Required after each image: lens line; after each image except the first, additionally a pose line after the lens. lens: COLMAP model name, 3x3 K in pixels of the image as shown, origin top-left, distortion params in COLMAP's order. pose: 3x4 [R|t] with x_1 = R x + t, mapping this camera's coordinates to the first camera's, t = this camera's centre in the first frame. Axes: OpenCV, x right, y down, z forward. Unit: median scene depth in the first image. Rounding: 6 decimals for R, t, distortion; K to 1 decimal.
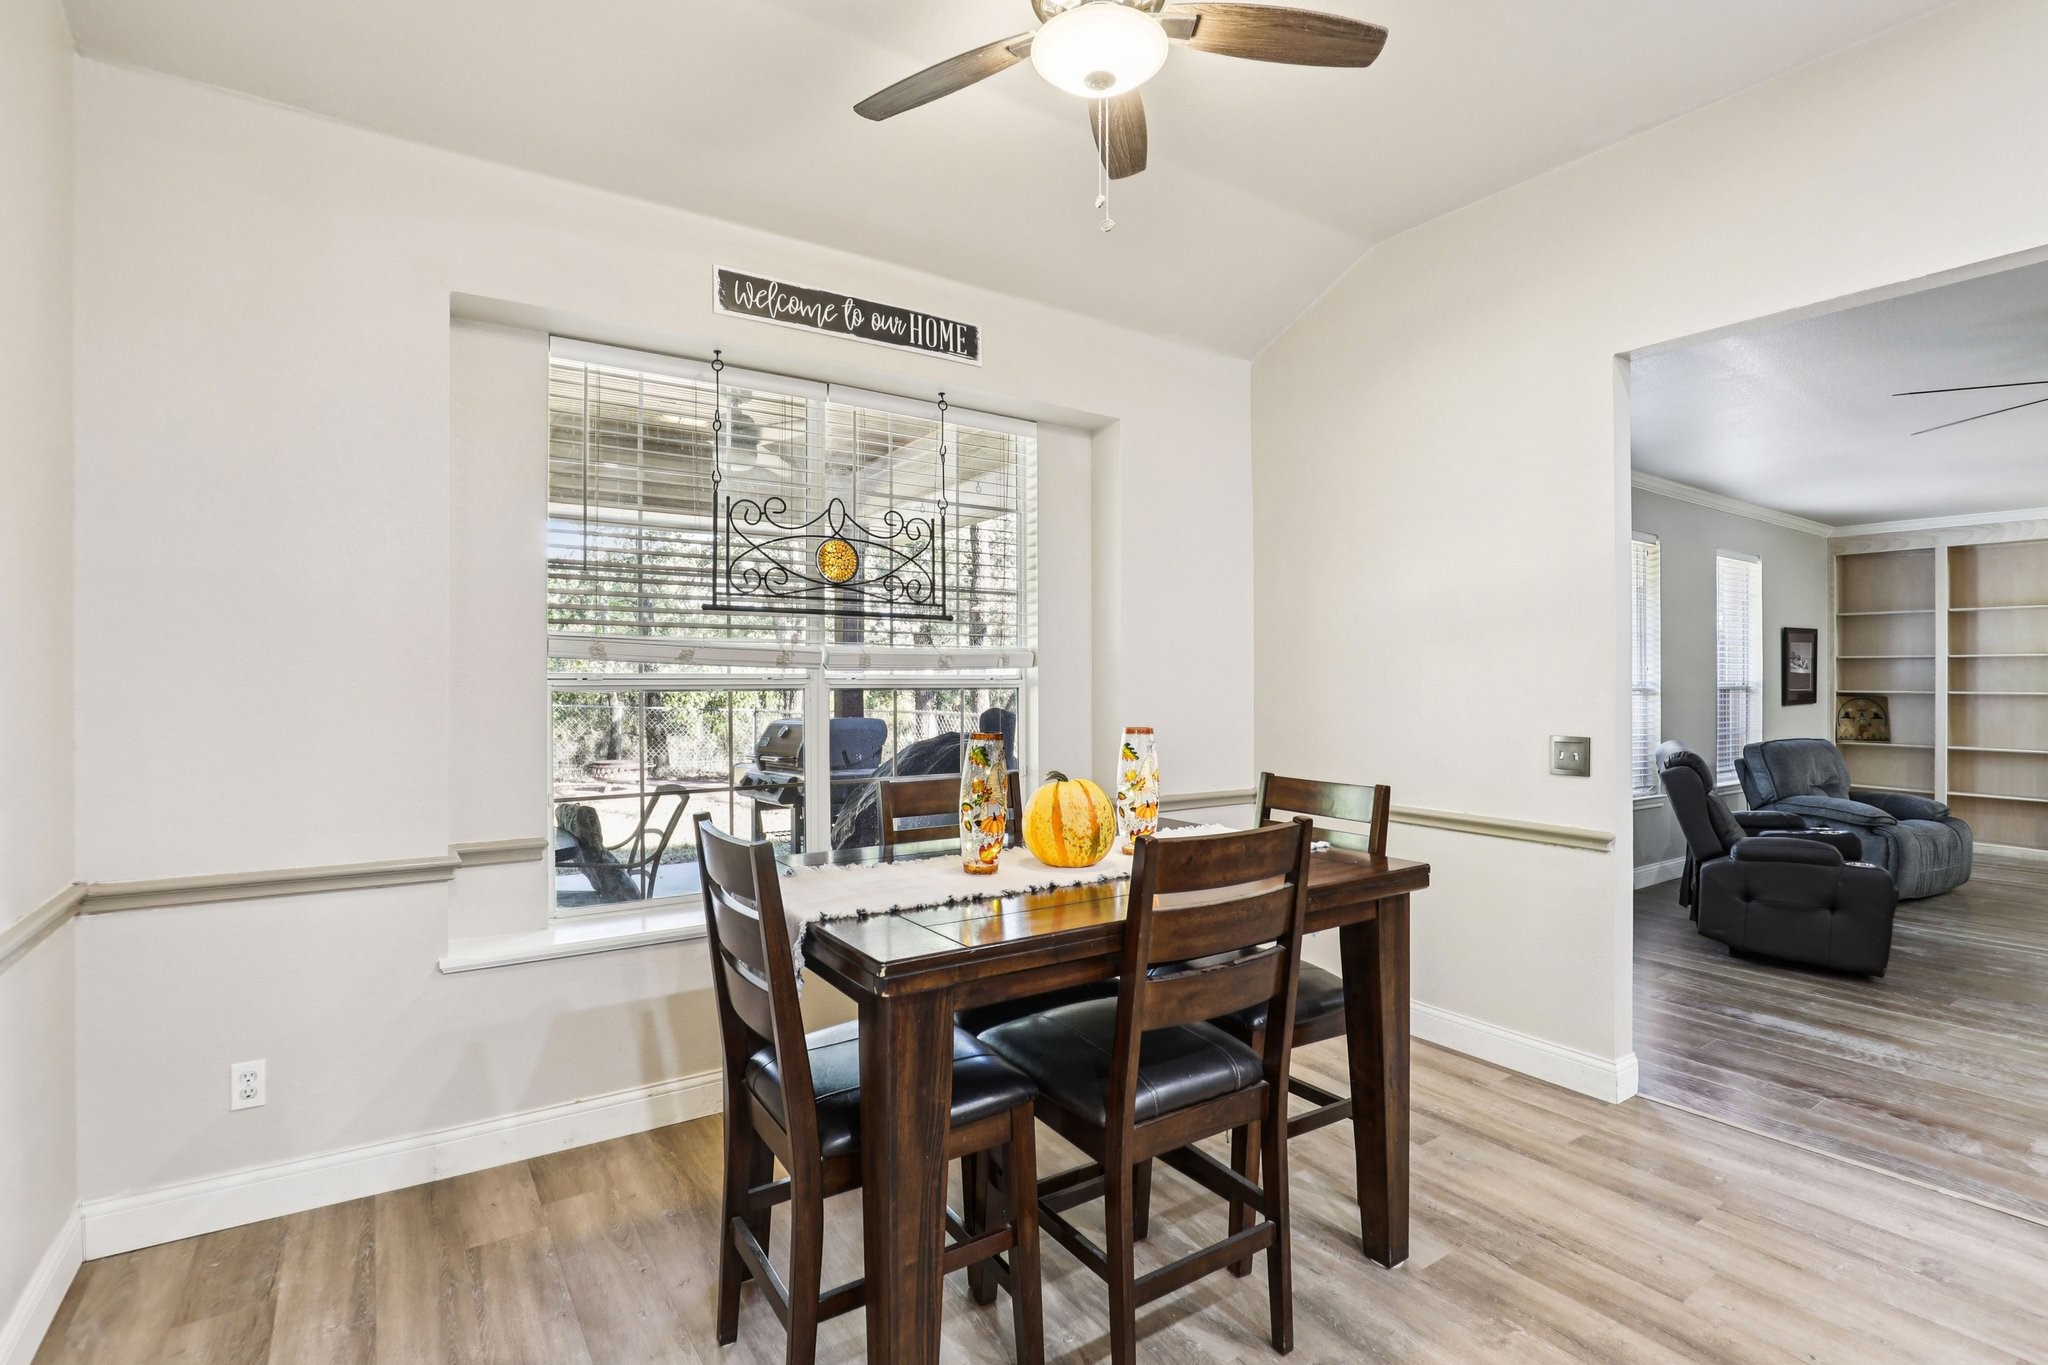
lens RADIAL K [[964.3, 0, 1025.5], [0, 964.3, 675.9], [0, 0, 1]] dist [-0.032752, 0.004522]
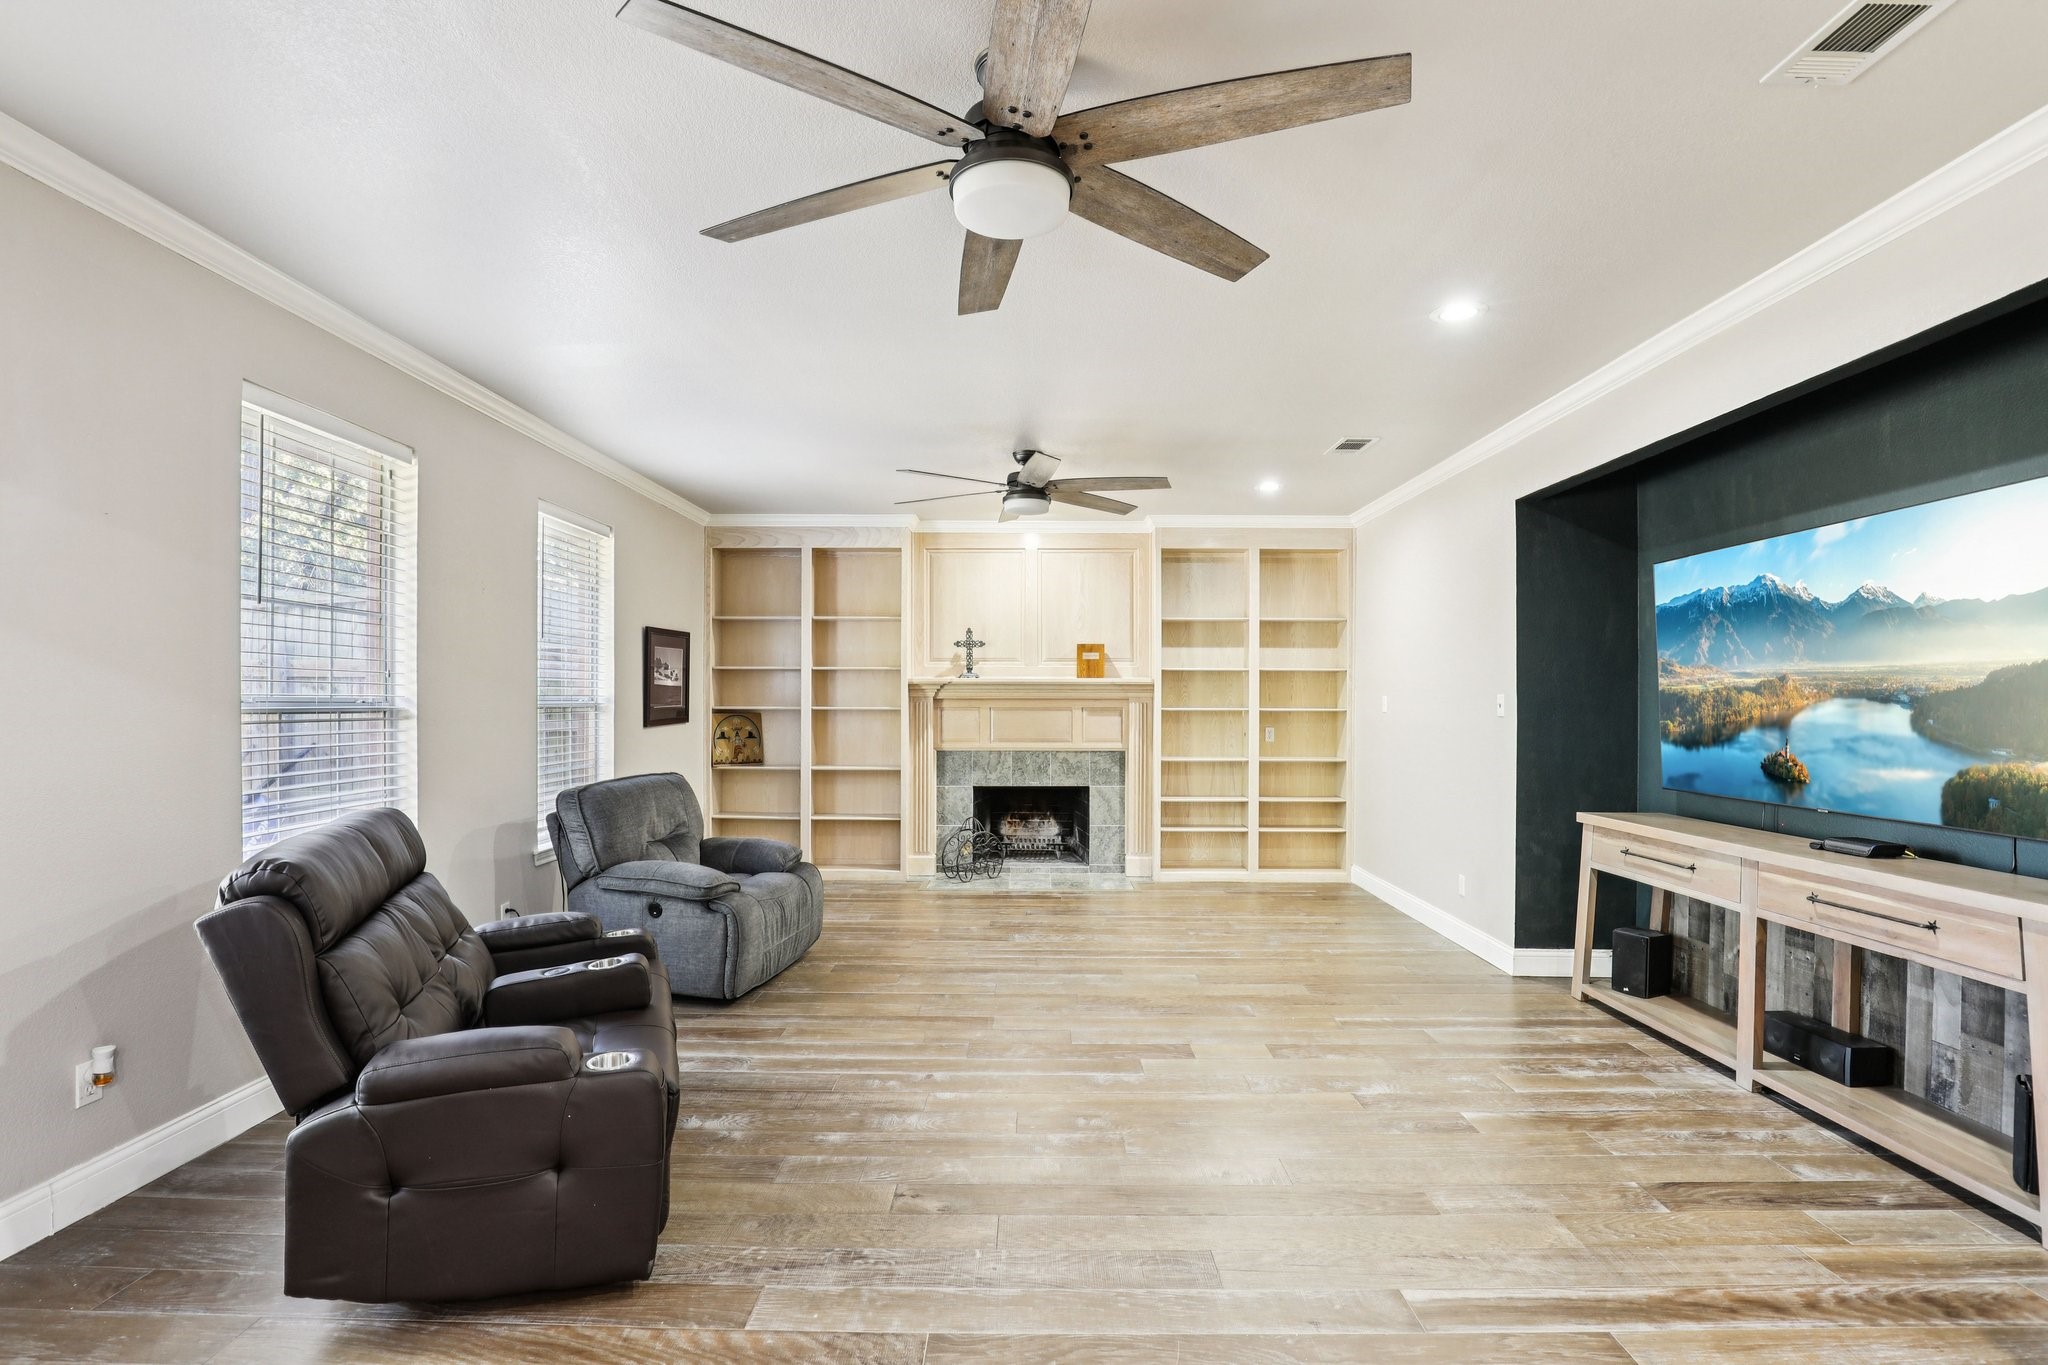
lens RADIAL K [[964.3, 0, 1025.5], [0, 964.3, 694.9], [0, 0, 1]] dist [-0.032752, 0.004522]
pose [[0.569710, -0.000866, 0.821845, 0.331462], [-0.002327, 0.999994, 0.002666, 0.002323], [-0.821843, -0.003431, 0.569704, 0.294810]]
